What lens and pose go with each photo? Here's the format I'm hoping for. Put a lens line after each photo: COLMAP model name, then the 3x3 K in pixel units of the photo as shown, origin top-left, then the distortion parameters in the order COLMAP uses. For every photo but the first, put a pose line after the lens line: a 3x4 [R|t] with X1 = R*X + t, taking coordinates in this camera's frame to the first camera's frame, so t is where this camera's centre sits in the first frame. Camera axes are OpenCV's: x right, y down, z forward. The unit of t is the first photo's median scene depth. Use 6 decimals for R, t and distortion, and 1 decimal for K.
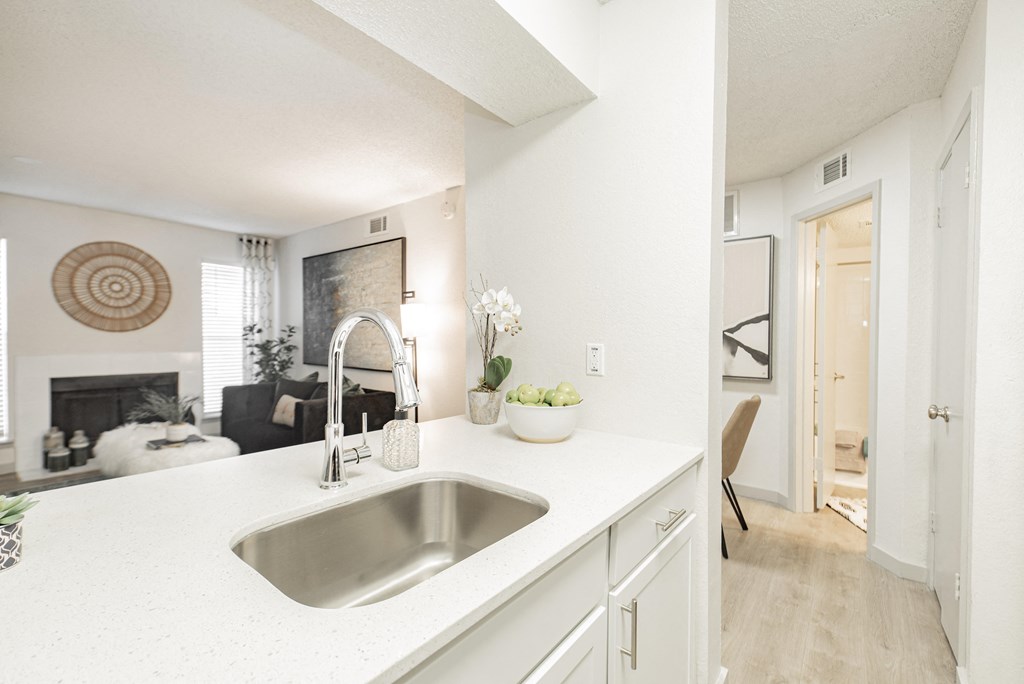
lens RADIAL K [[442.0, 0, 511.1], [0, 442.0, 342.3], [0, 0, 1]] dist [0.003873, -0.000141]
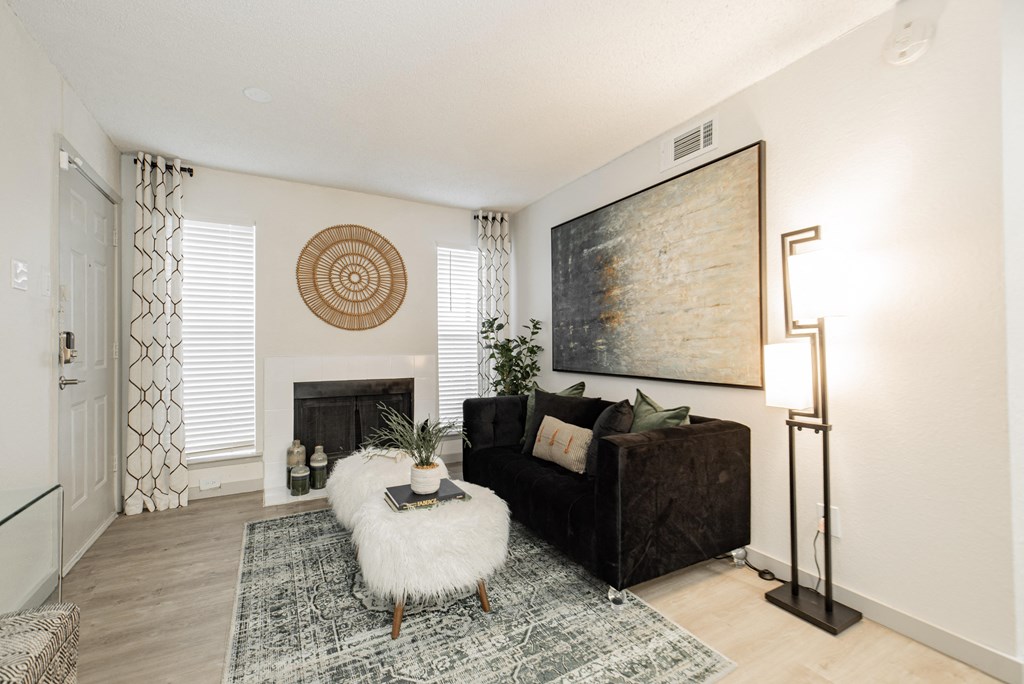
lens RADIAL K [[442.0, 0, 511.1], [0, 442.0, 342.3], [0, 0, 1]] dist [0.003873, -0.000141]
pose [[0.920836, -0.012134, -0.389760, -0.275692], [0.004407, 0.999776, -0.020711, 0.018813], [0.389924, 0.017354, 0.920683, 0.326939]]
